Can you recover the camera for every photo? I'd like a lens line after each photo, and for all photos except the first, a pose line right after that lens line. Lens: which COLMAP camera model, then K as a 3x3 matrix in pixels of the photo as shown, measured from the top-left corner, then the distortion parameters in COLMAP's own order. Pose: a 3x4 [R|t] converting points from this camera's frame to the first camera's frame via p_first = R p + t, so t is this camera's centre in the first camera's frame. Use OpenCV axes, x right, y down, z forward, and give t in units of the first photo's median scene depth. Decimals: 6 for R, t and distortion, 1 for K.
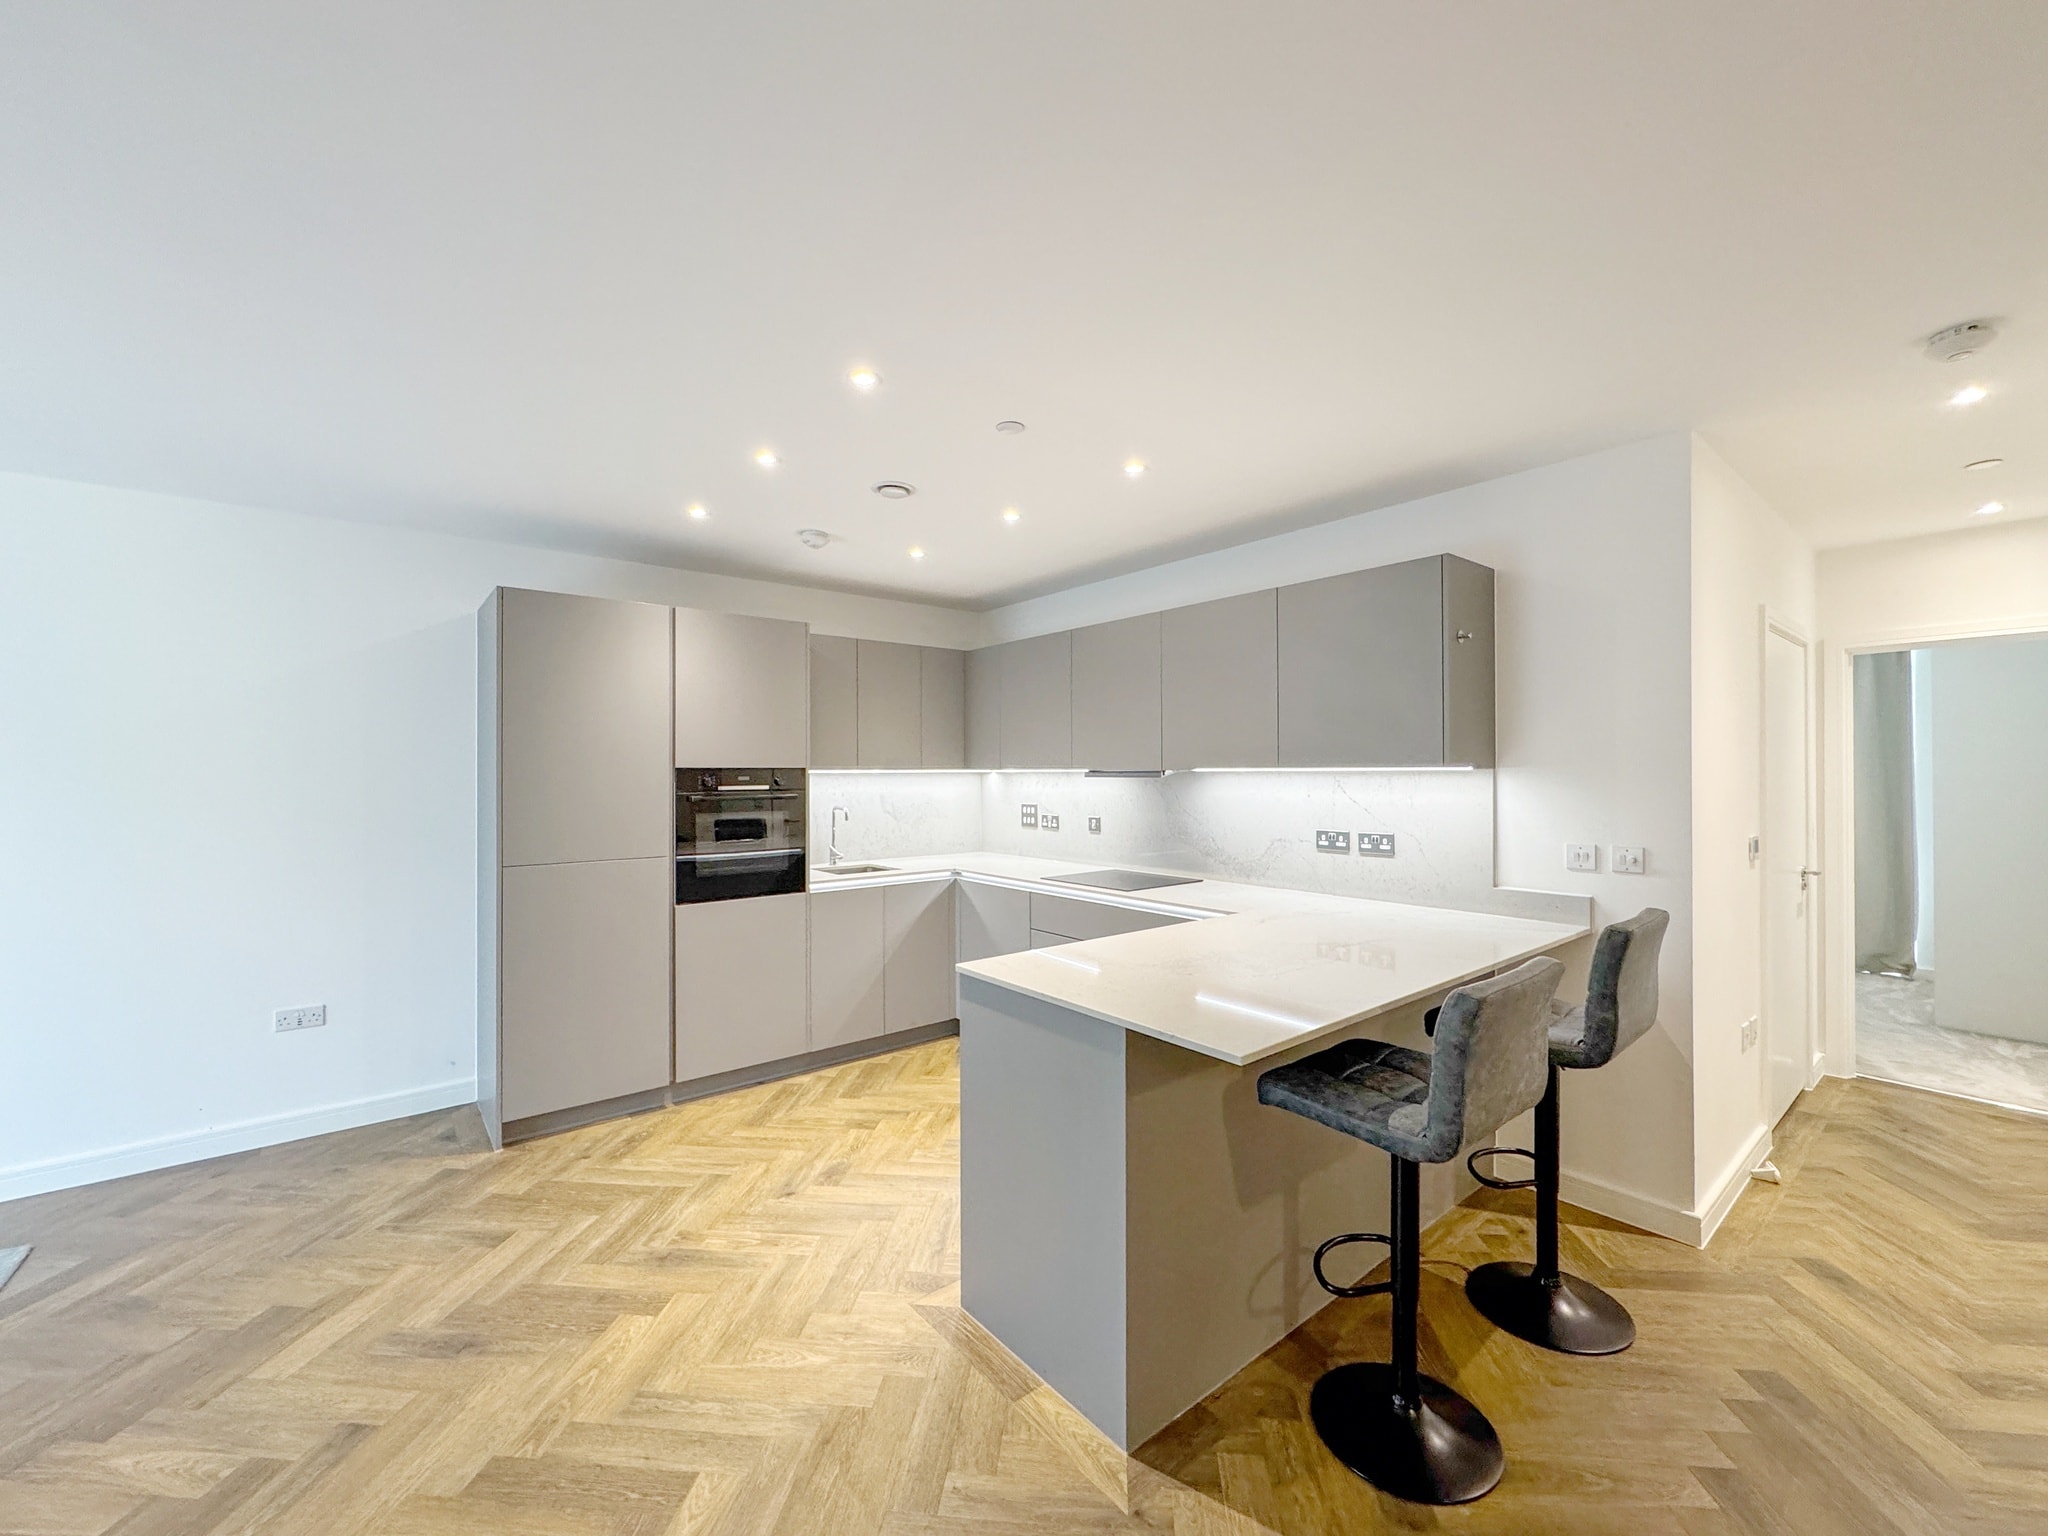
lens RADIAL K [[838.8, 0, 1013.5], [0, 838.8, 762.1], [0, 0, 1]] dist [-0.002341, 0.000142]
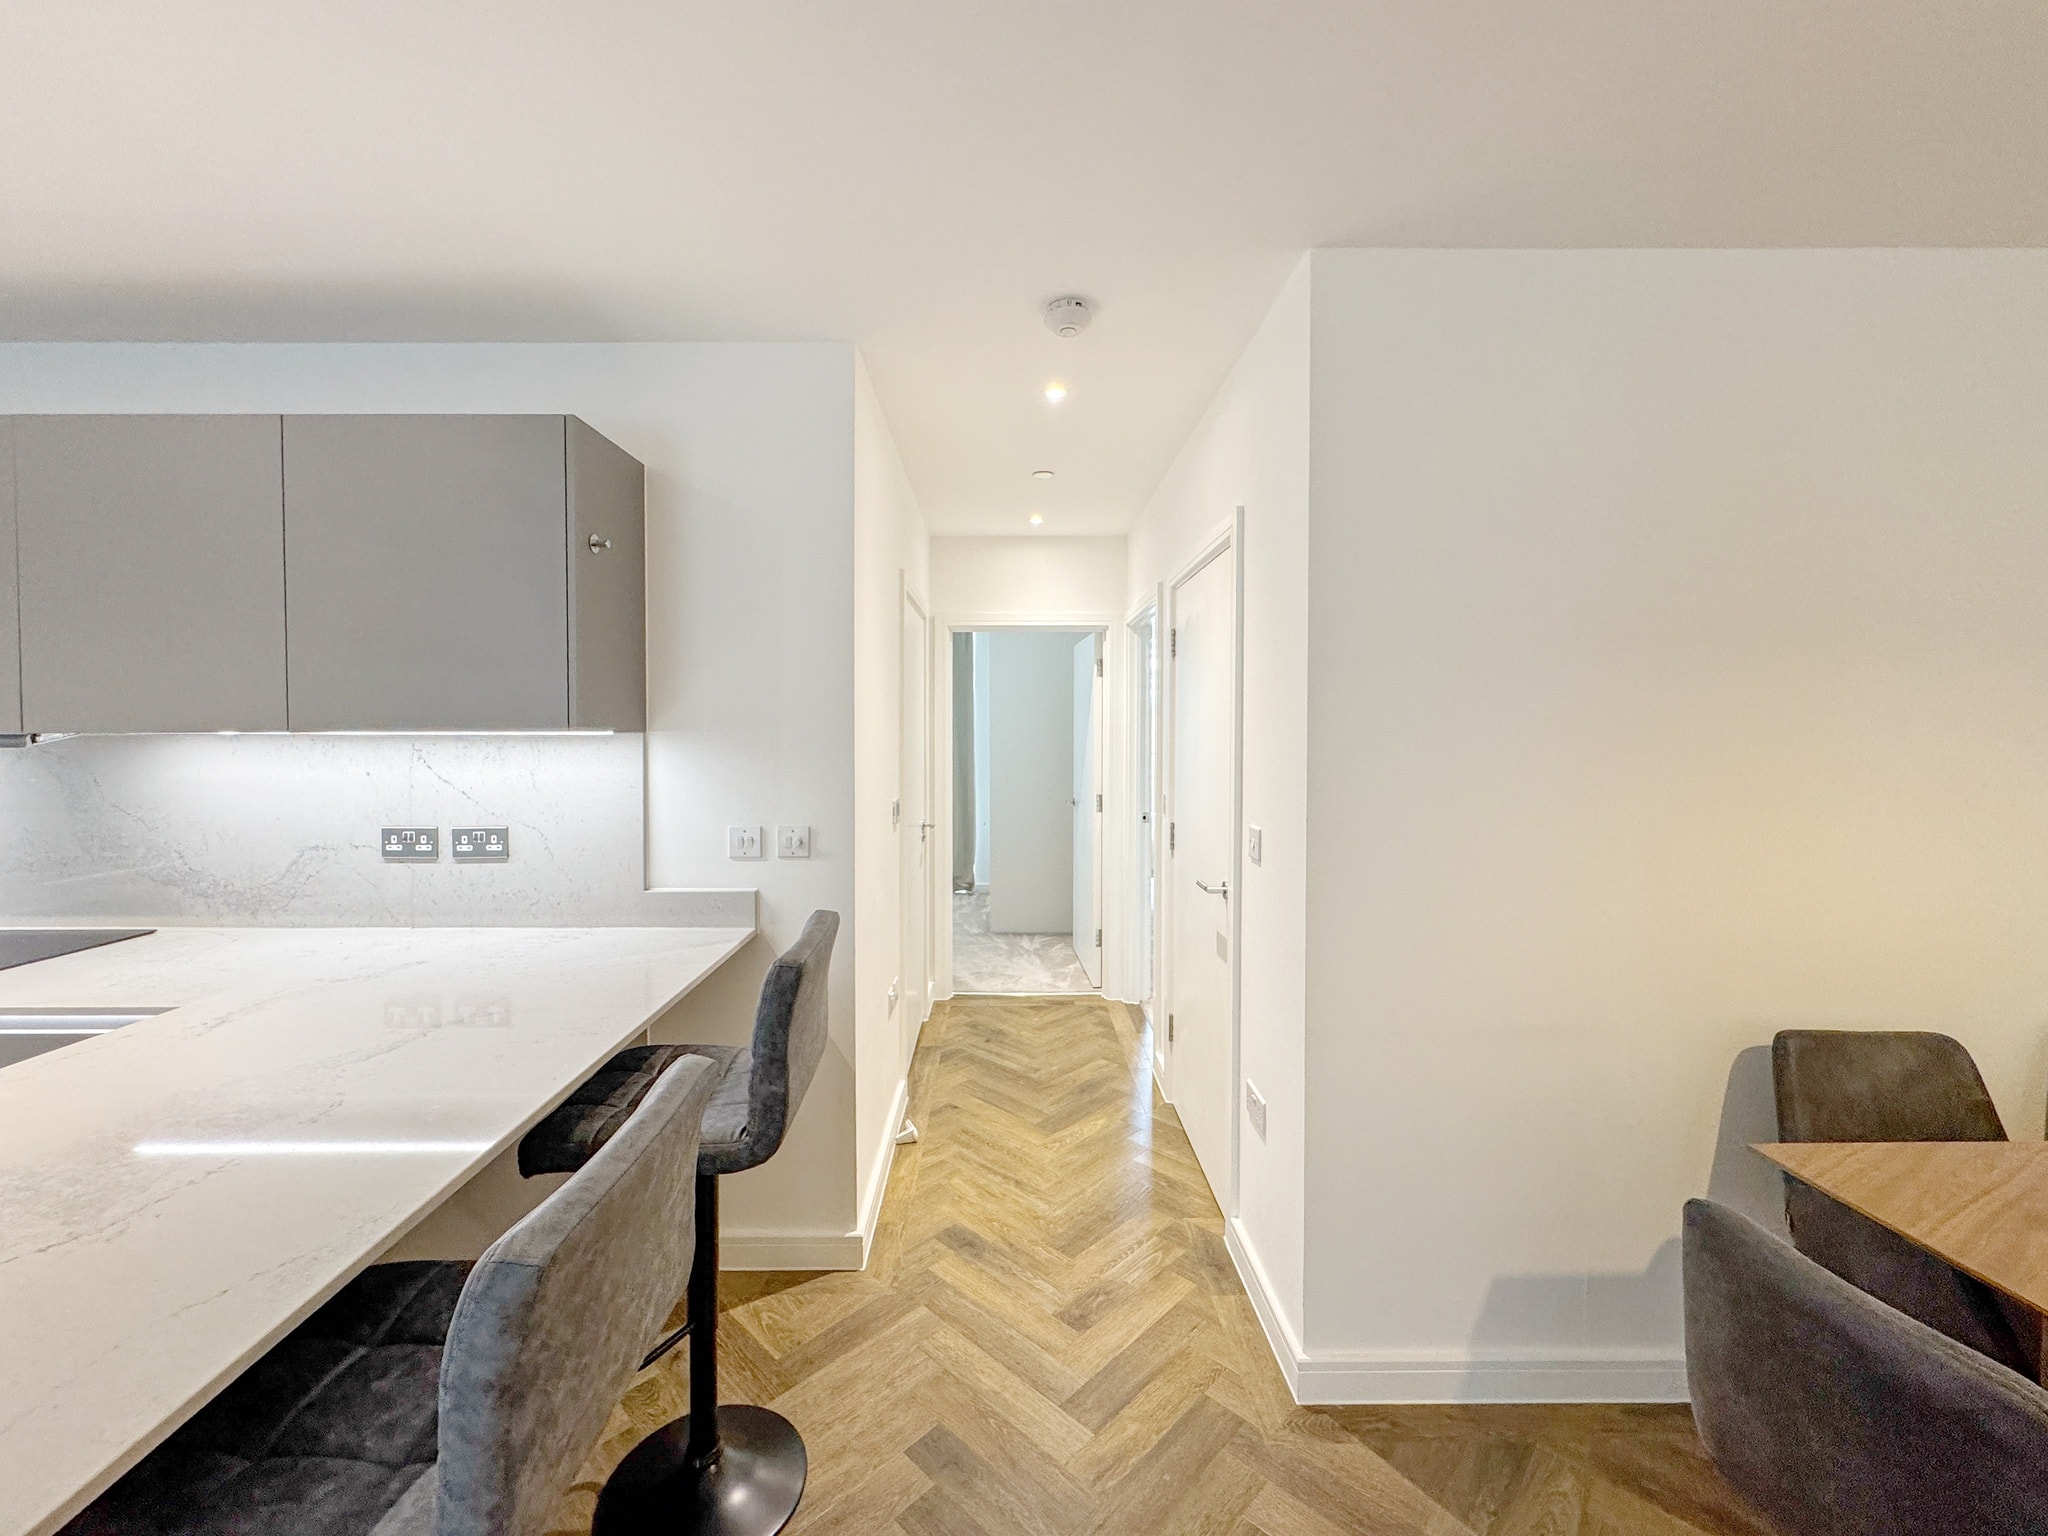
lens RADIAL K [[838.8, 0, 1013.5], [0, 838.8, 762.1], [0, 0, 1]] dist [-0.002341, 0.000142]
pose [[0.621044, -0.028561, 0.783255, 0.202050], [-0.013202, 0.998813, 0.046889, -0.005743], [-0.783664, -0.039461, 0.619930, 0.292072]]
